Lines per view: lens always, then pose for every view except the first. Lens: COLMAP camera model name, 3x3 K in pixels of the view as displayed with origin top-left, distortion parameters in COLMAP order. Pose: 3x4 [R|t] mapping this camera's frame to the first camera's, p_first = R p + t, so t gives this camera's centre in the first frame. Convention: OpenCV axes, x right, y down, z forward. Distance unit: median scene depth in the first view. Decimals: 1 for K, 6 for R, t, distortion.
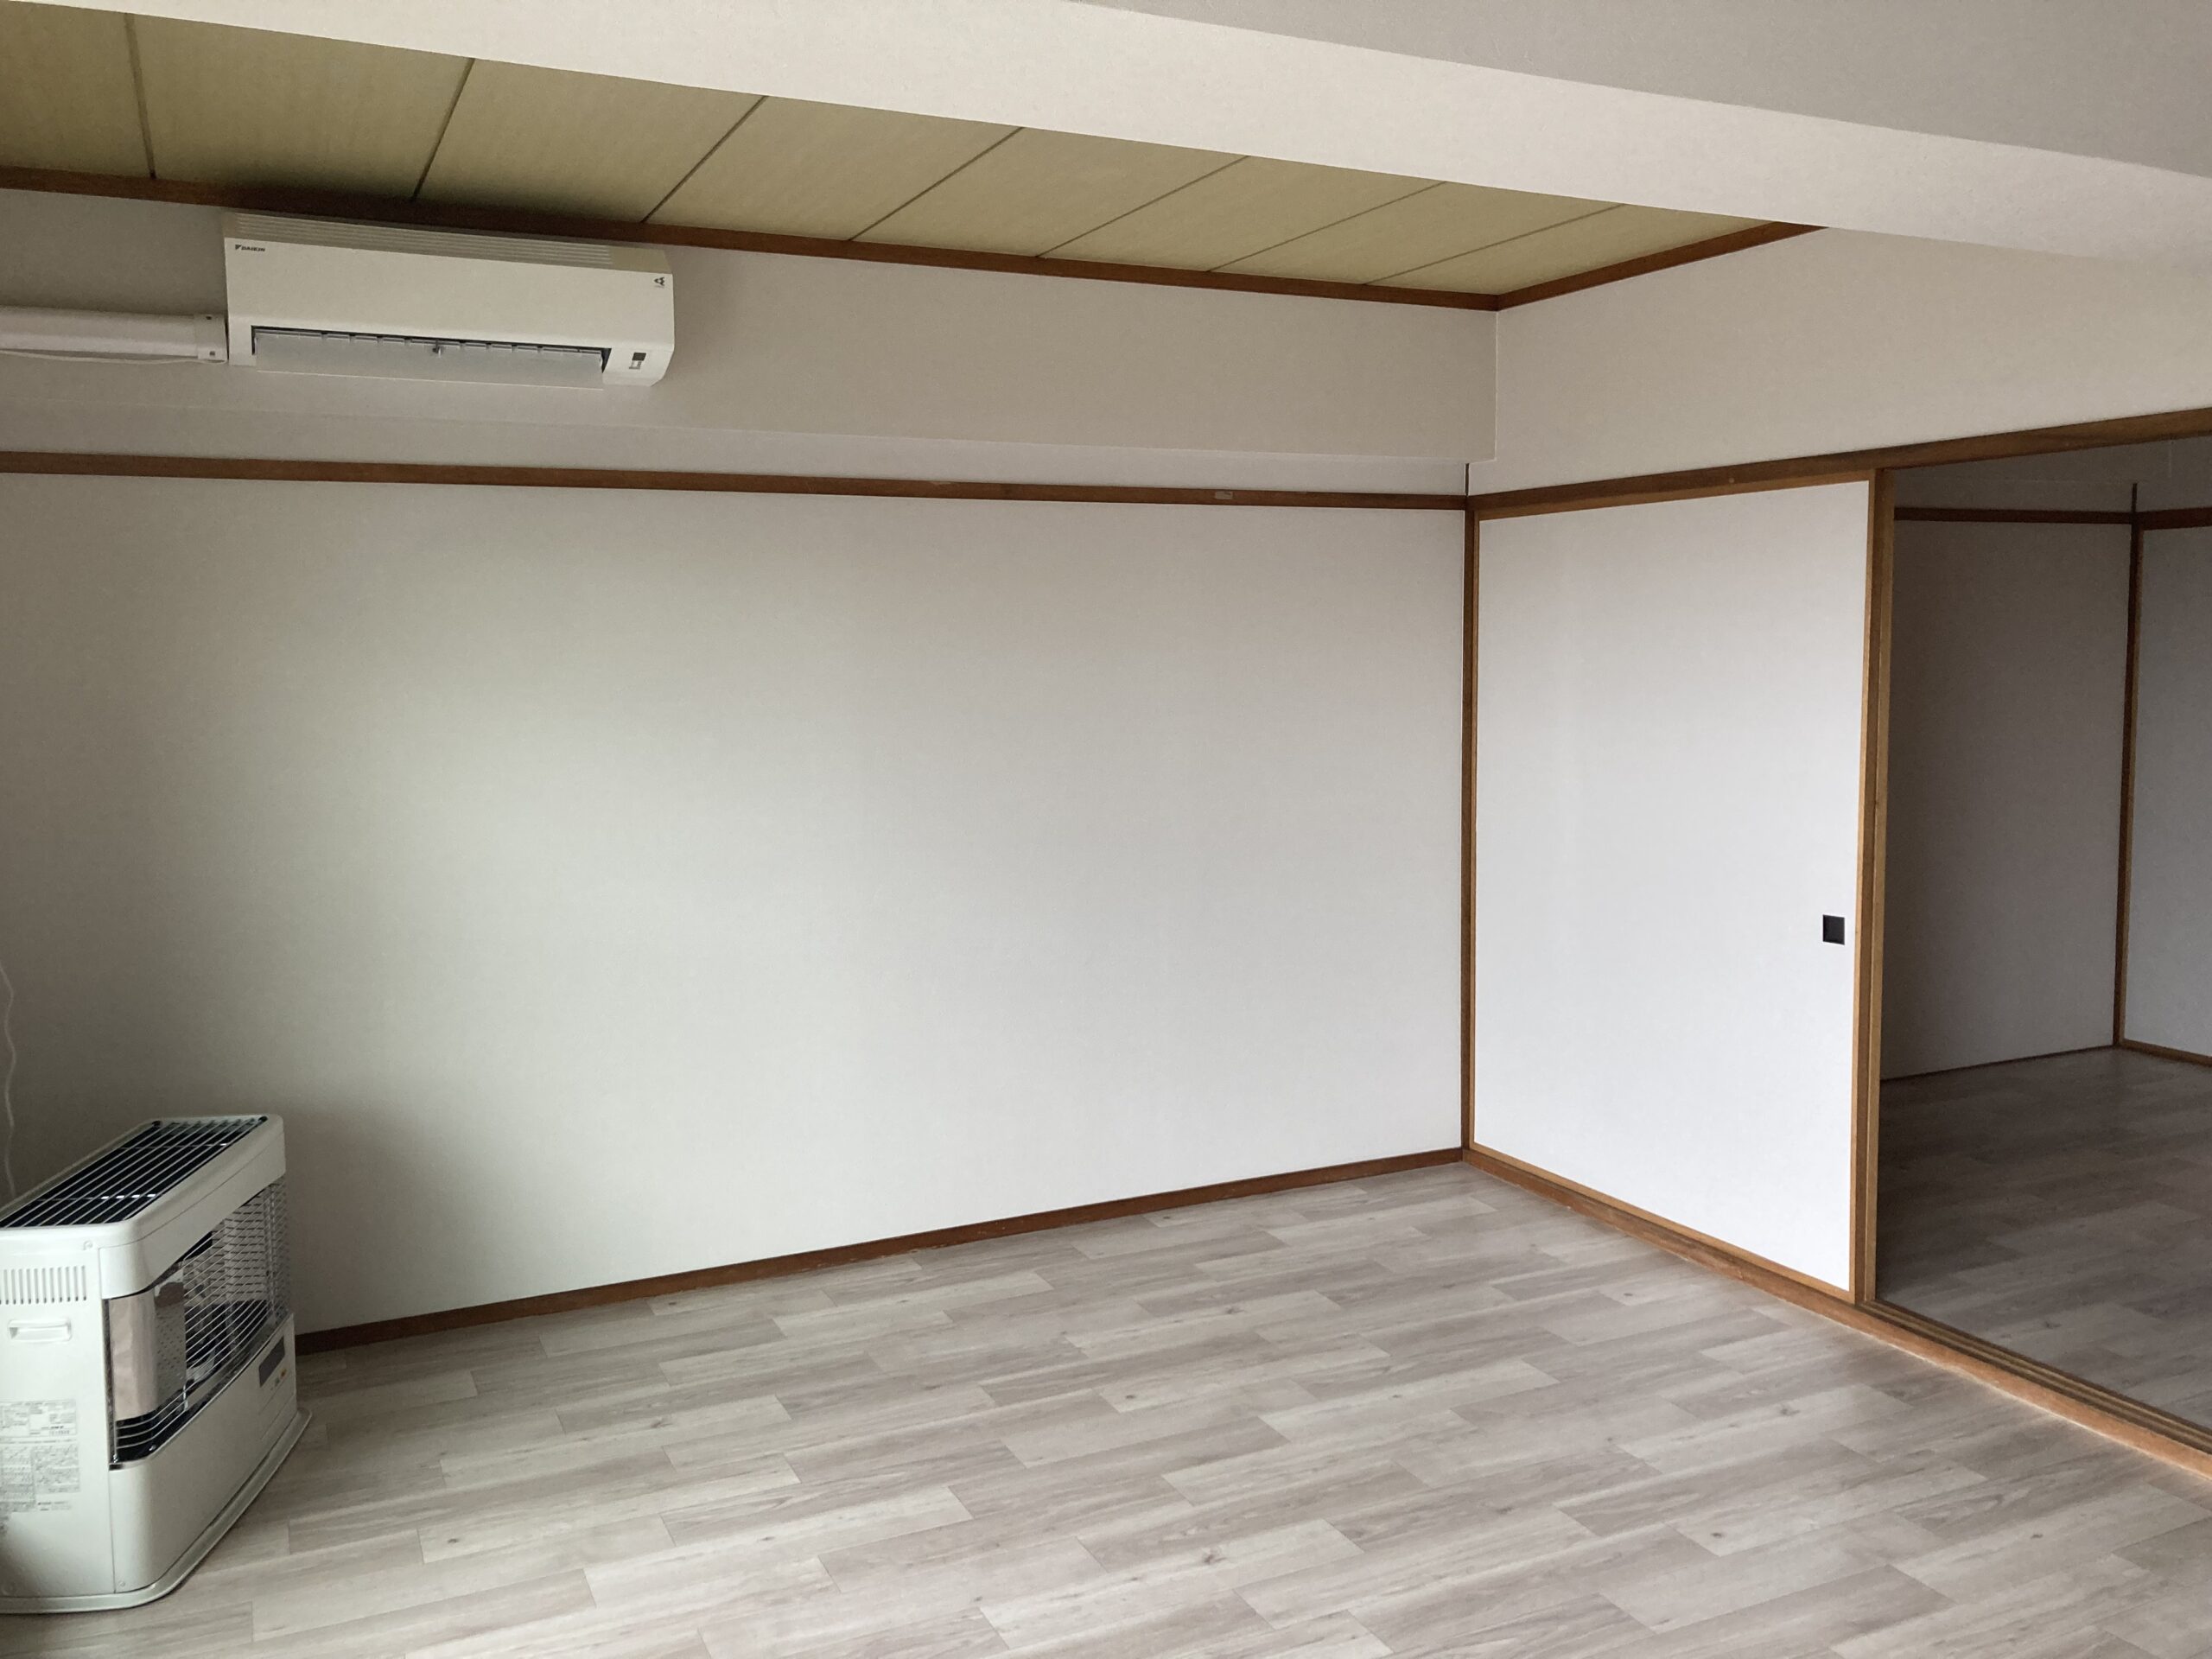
lens RADIAL K [[1800.3, 0, 1099.8], [0, 1800.3, 804.7], [0, 0, 1]] dist [0.044243, -0.048618]
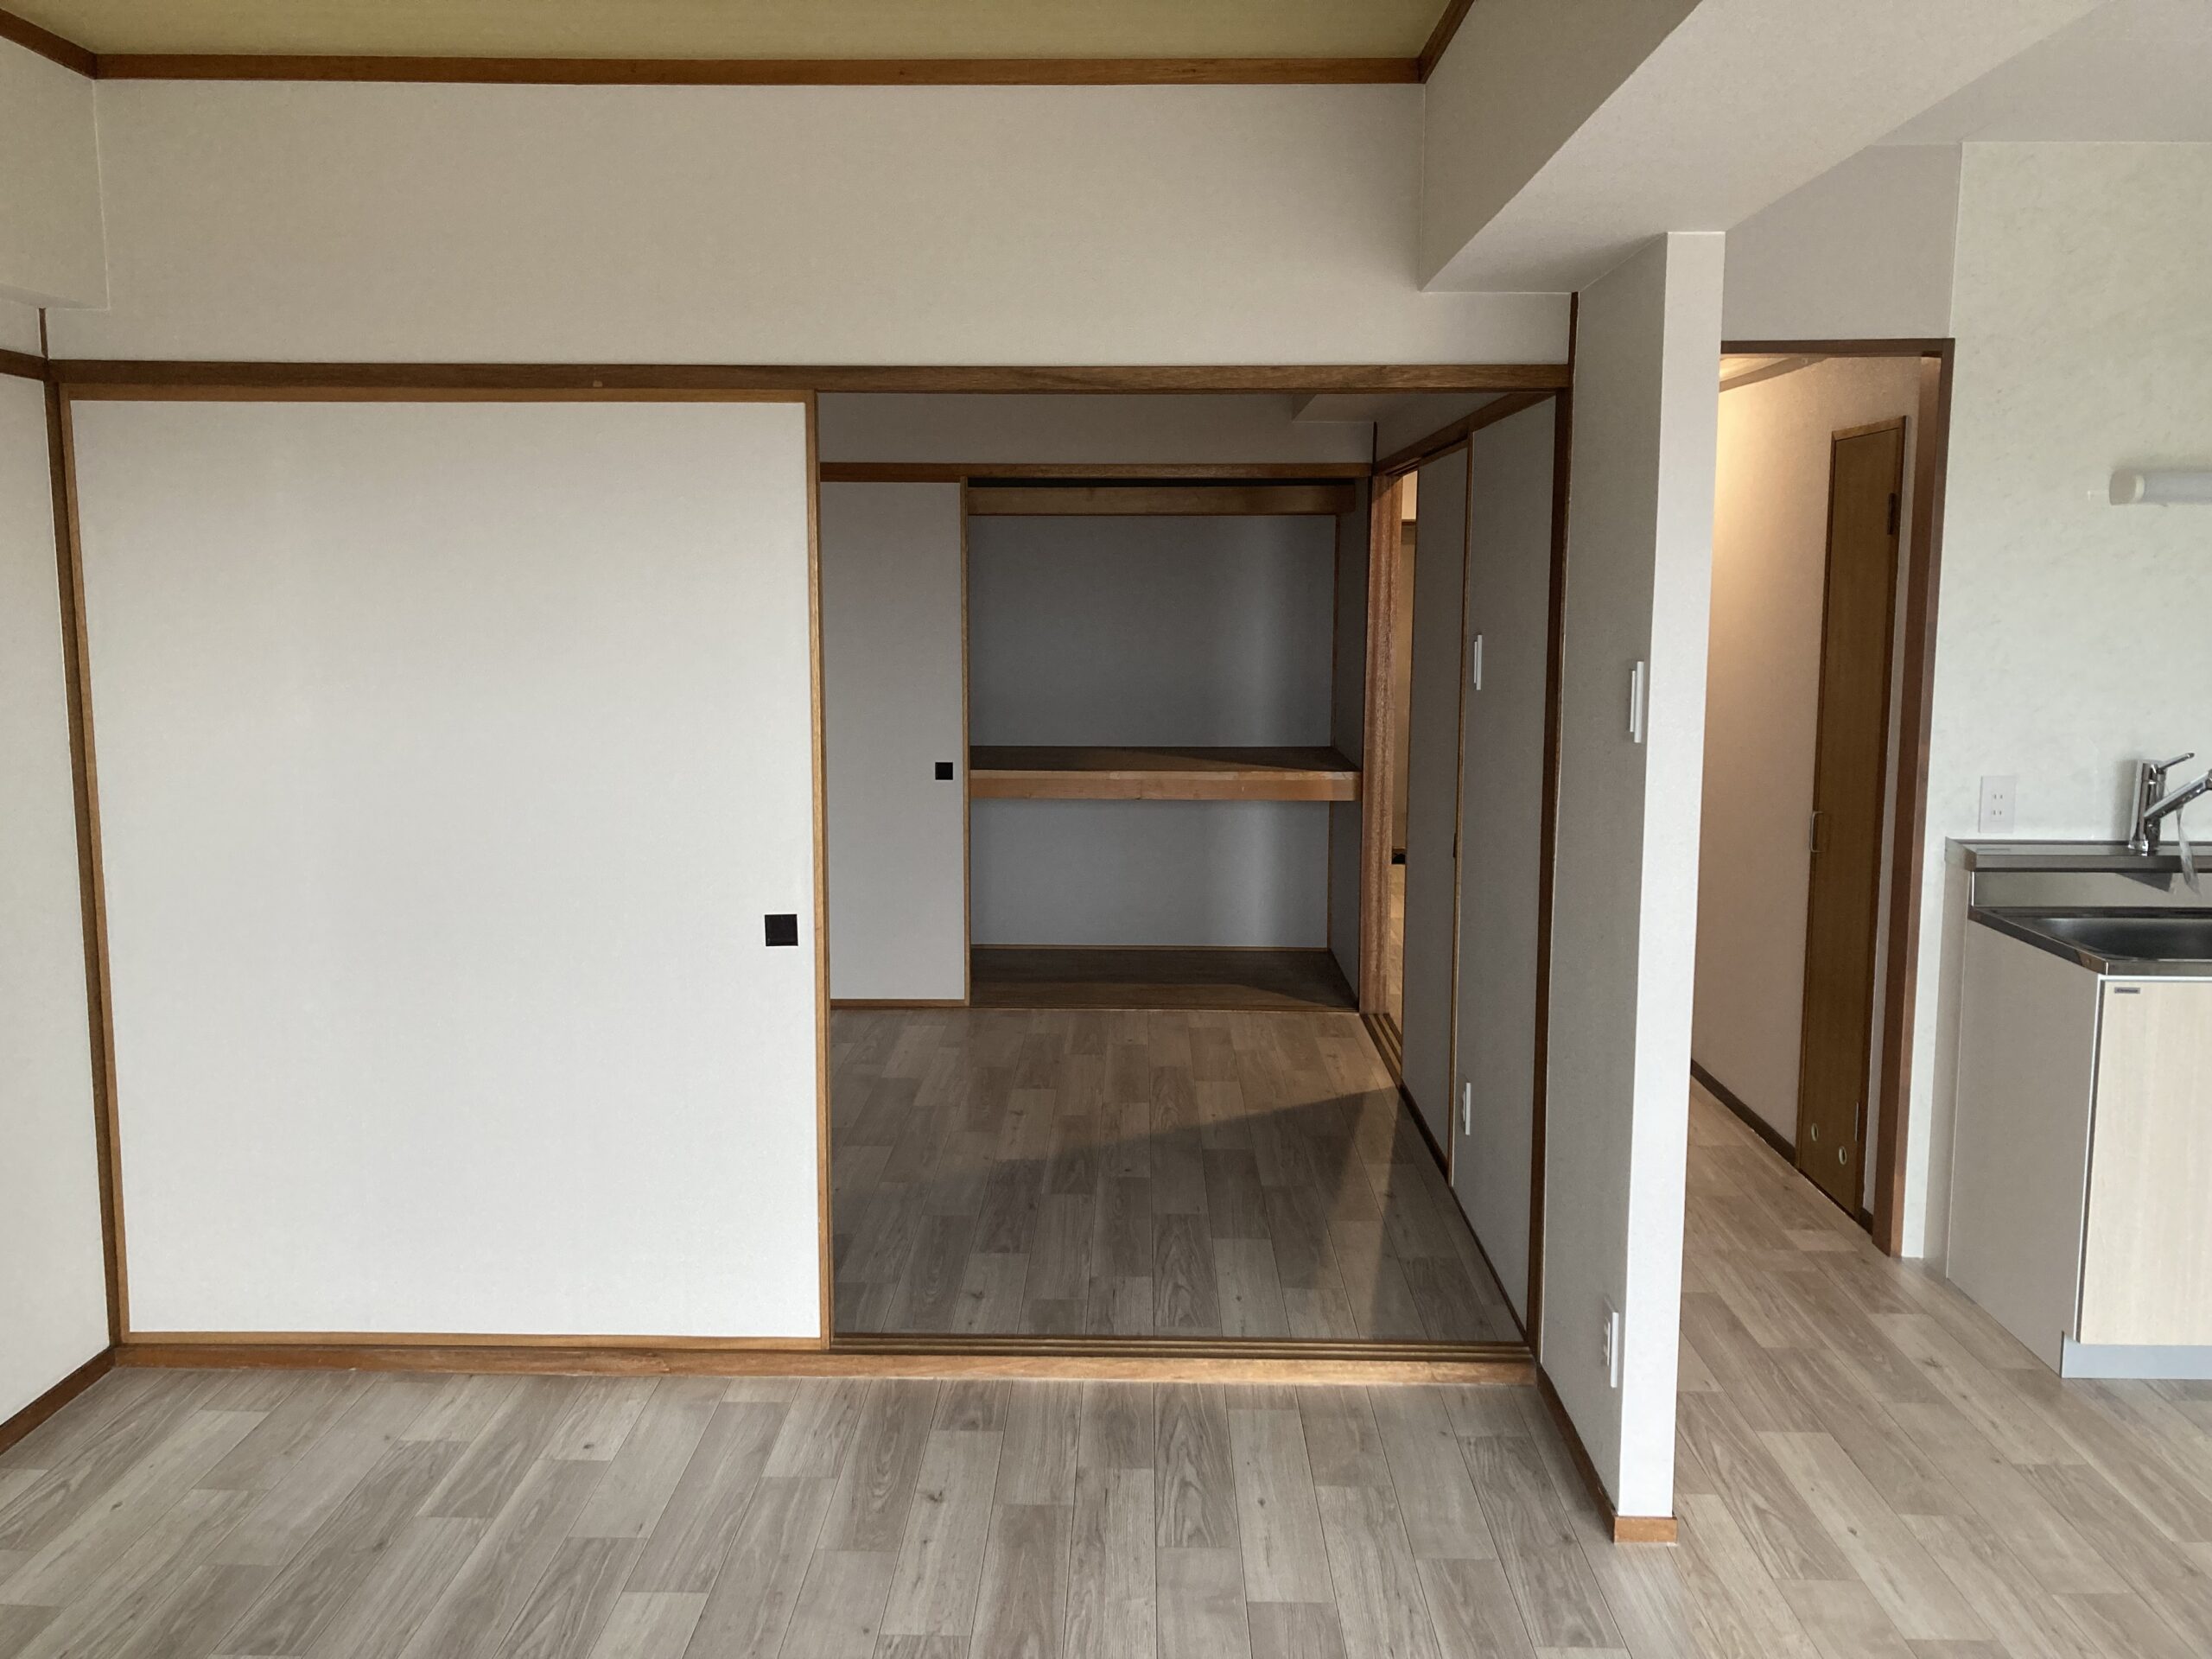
lens RADIAL K [[1800.3, 0, 1099.8], [0, 1800.3, 804.7], [0, 0, 1]] dist [0.044243, -0.048618]
pose [[0.451275, -0.093418, 0.887482, -0.273695], [0.073461, 0.995019, 0.067384, -0.035681], [-0.889356, 0.034787, 0.455889, 0.468018]]
